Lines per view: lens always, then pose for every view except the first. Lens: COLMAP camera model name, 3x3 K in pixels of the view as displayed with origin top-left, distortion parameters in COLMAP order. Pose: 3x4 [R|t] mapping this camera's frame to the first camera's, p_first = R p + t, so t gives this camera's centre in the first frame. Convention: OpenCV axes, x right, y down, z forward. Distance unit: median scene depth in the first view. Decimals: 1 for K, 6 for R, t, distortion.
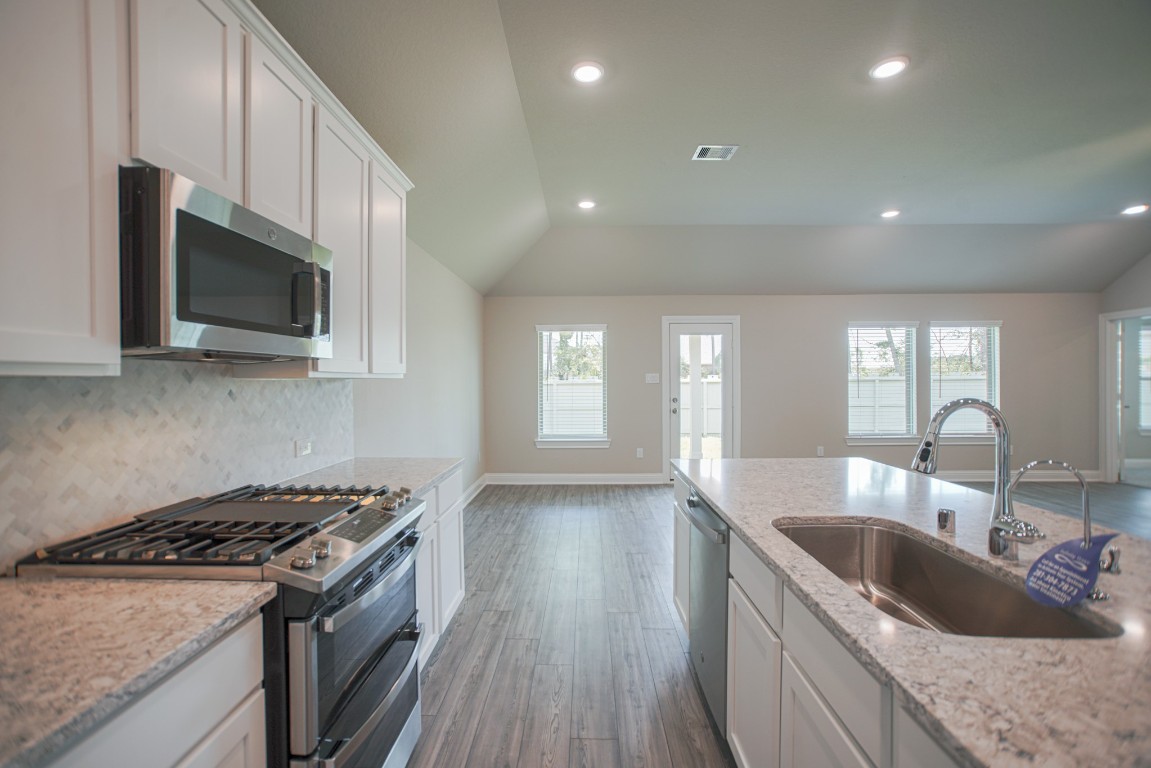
lens RADIAL K [[512.9, 0, 560.9], [0, 512.9, 382.2], [0, 0, 1]] dist [-0.082353, 0.031620]
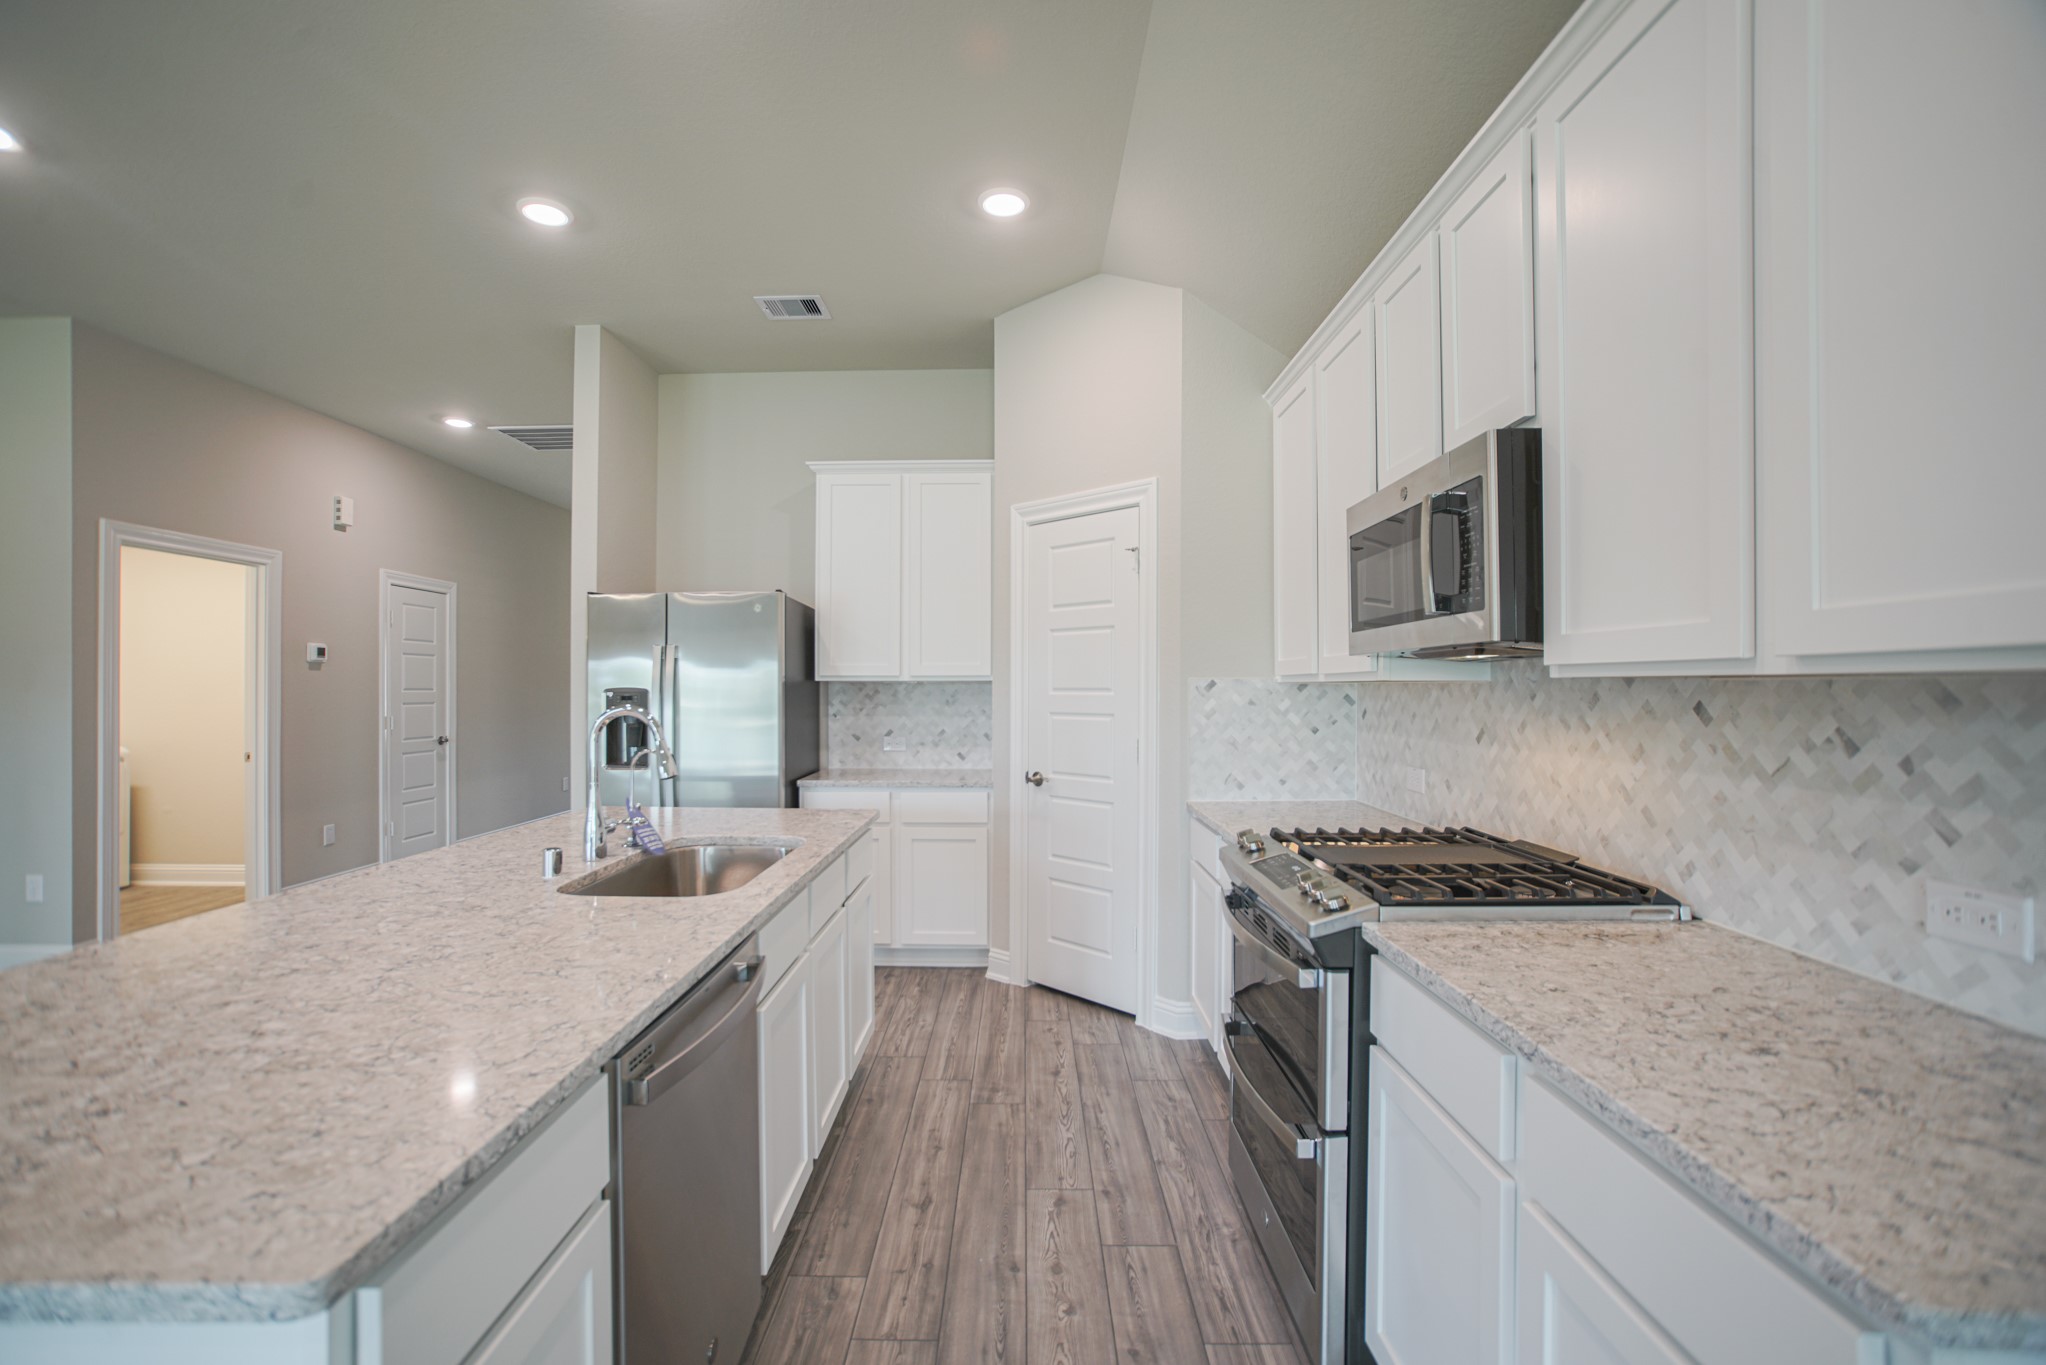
lens RADIAL K [[894.0, 0, 1014.9], [0, 894.0, 686.5], [0, 0, 1]] dist [-0.068606, 0.032241]
pose [[-0.999131, 0.009755, -0.040529, 0.018618], [0.009525, 0.999938, 0.005848, -0.003451], [0.040583, 0.005457, -0.999161, 0.530781]]
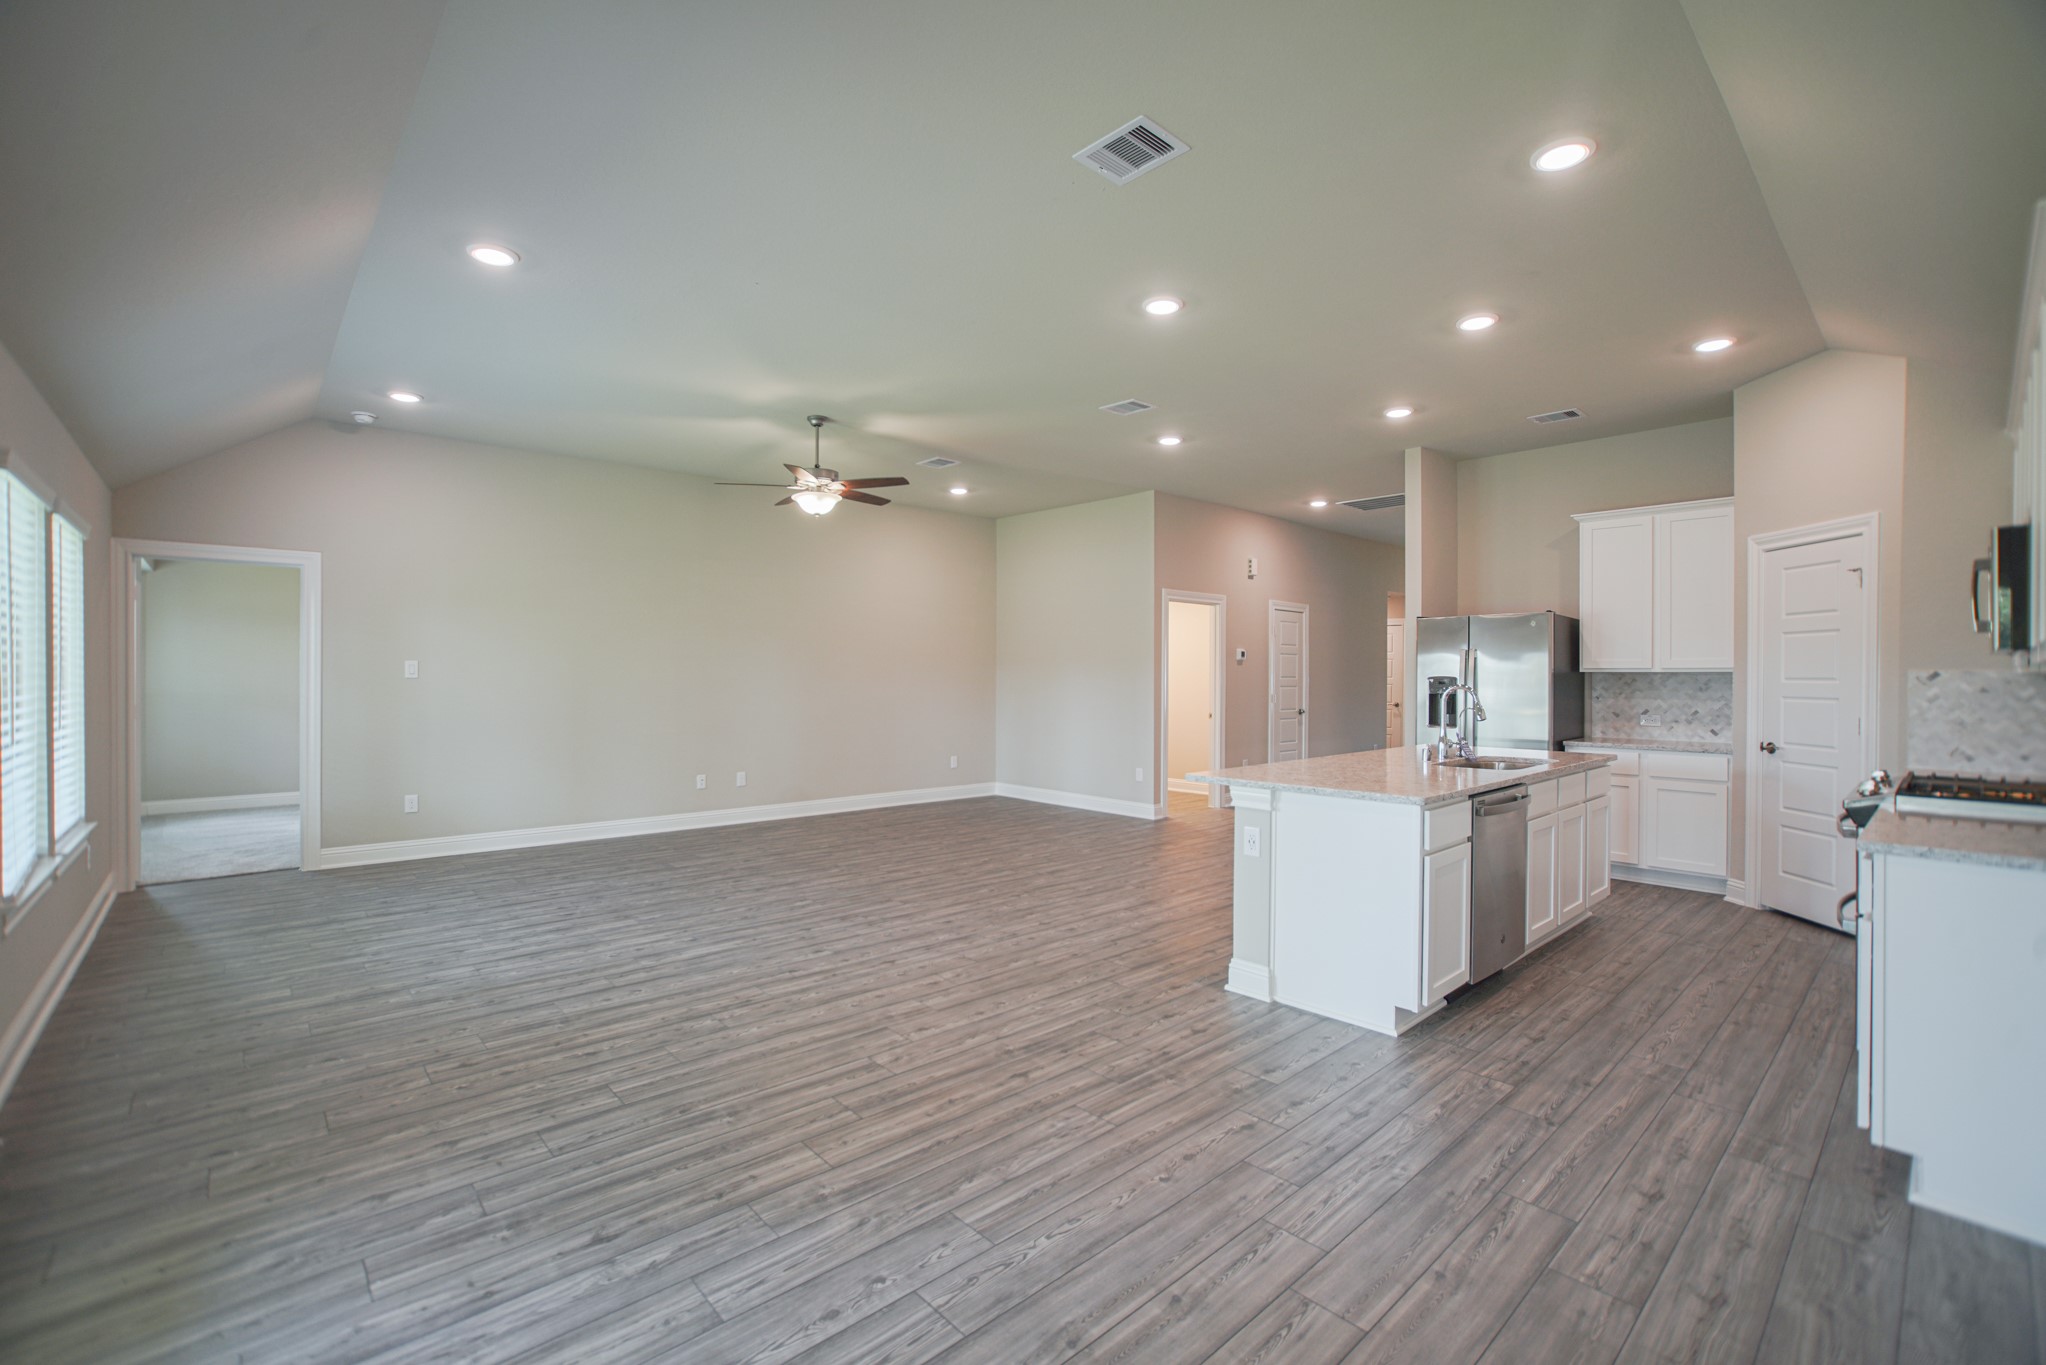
lens RADIAL K [[892.5, 0, 987.2], [0, 892.5, 673.7], [0, 0, 1]] dist [-0.071364, 0.029418]
pose [[-0.690633, 0.007448, 0.723167, -0.091583], [0.005997, 0.999972, -0.004571, -0.002950], [-0.723181, 0.001180, -0.690658, 0.946989]]
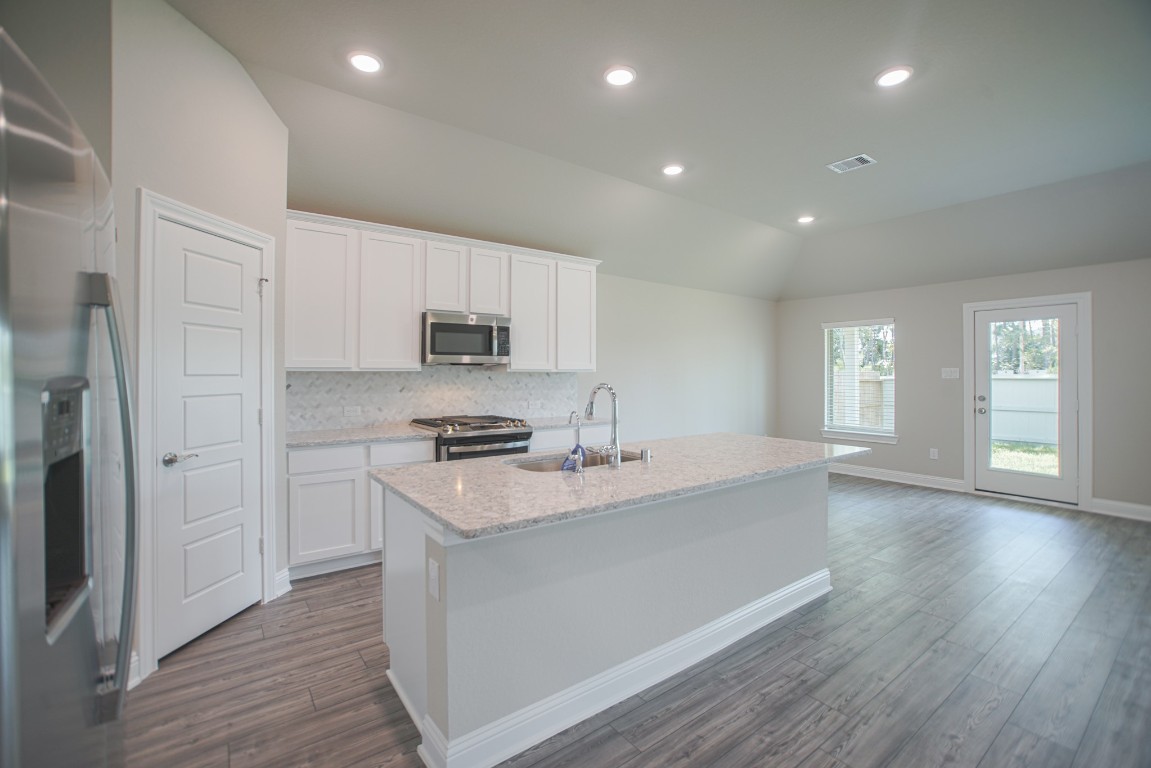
lens RADIAL K [[493.9, 0, 550.2], [0, 493.9, 370.4], [0, 0, 1]] dist [-0.066441, 0.026109]
pose [[0.608302, 0.003236, -0.793699, 0.426708], [-0.009428, 0.999951, -0.003150, -0.003038], [0.793650, 0.009399, 0.608302, -0.076272]]
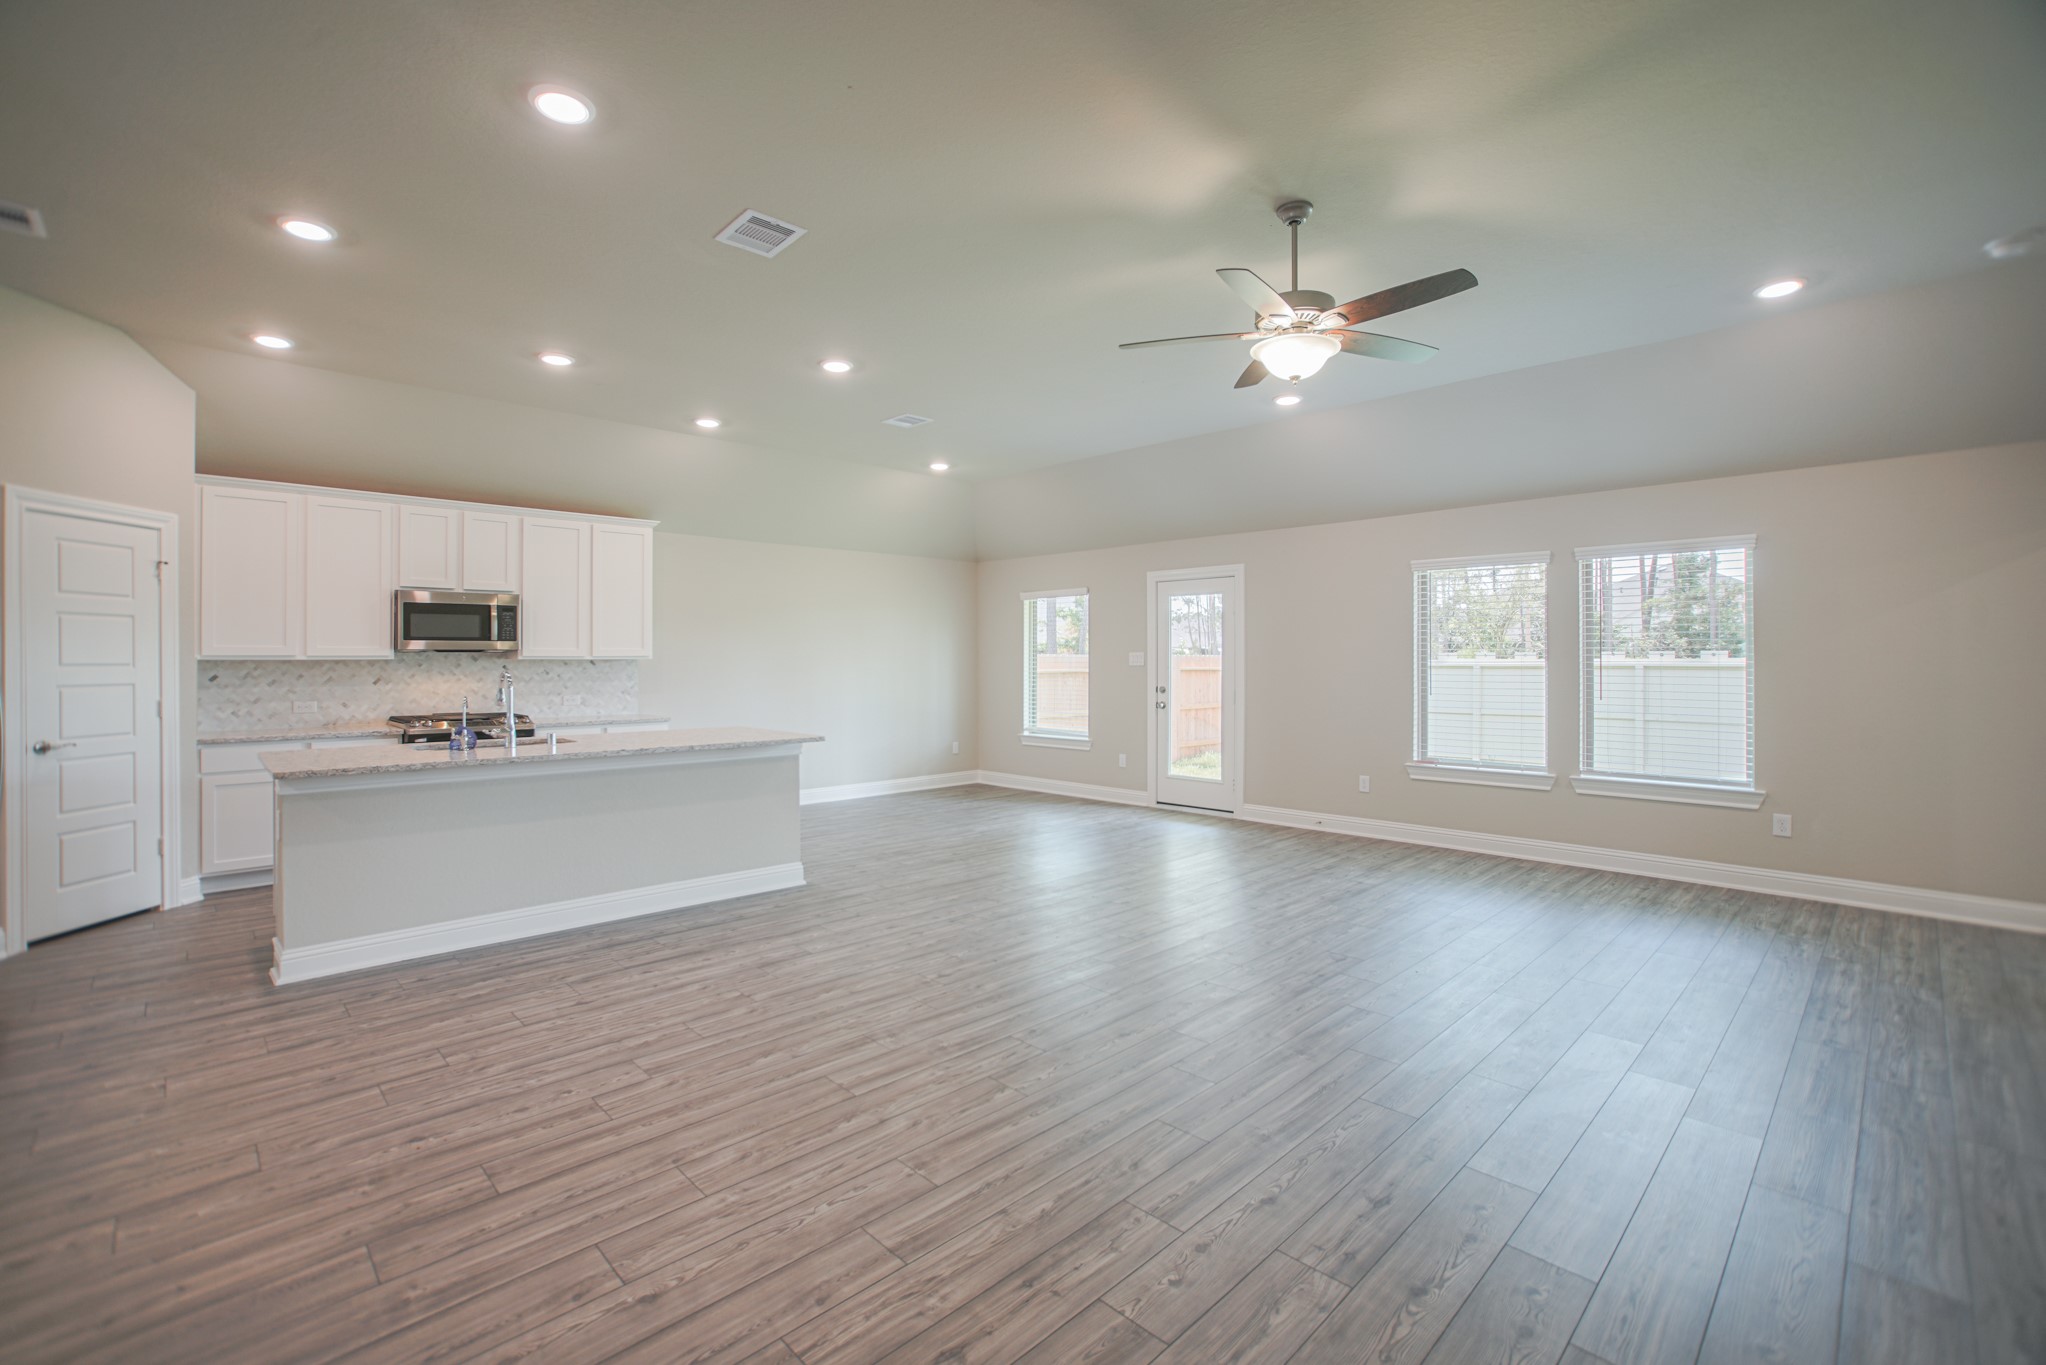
lens RADIAL K [[891.3, 0, 980.2], [0, 891.3, 663.6], [0, 0, 1]] dist [-0.057662, 0.028738]
pose [[0.711846, 0.009641, -0.702270, 0.924299], [-0.006773, 0.999954, 0.006863, -0.008218], [0.702303, -0.000129, 0.711878, -0.052535]]
